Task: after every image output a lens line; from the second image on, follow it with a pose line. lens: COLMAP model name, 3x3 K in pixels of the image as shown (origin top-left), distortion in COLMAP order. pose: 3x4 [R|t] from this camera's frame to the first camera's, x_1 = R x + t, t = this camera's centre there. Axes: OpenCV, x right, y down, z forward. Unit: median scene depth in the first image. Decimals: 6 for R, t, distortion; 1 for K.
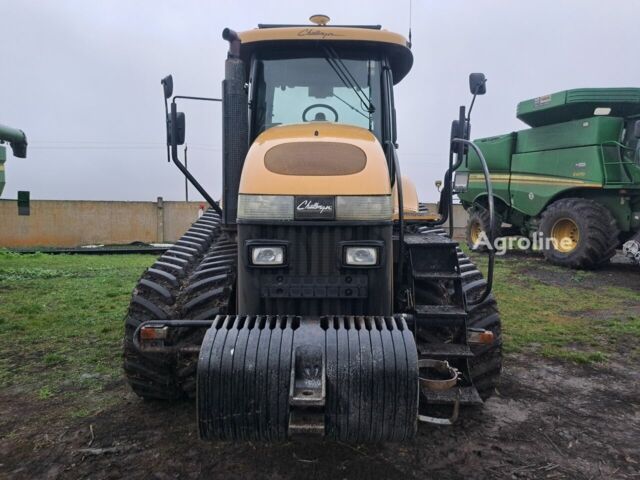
lens RADIAL K [[460.8, 0, 321.1], [0, 460.8, 232.2], [0, 0, 1]] dist [0.074293, -0.003179]
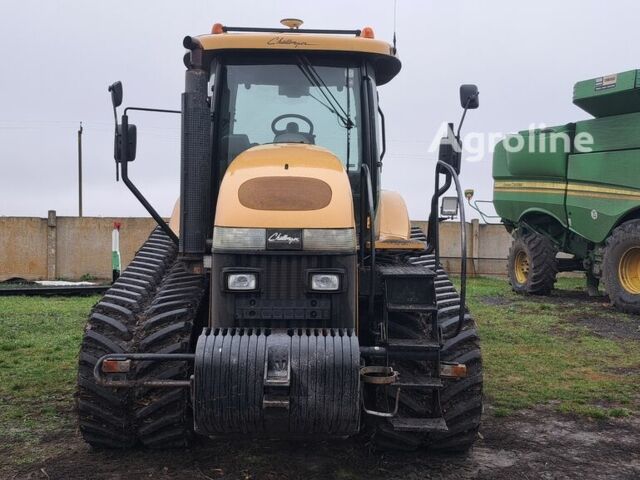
lens RADIAL K [[762.3, 0, 319.1], [0, 762.3, 232.7], [0, 0, 1]] dist [0.115534, -0.056795]
pose [[0.999598, 0.005658, 0.027766, 0.011195], [-0.004467, 0.999075, -0.042775, 0.005735], [-0.027982, 0.042634, 0.998699, -0.478135]]
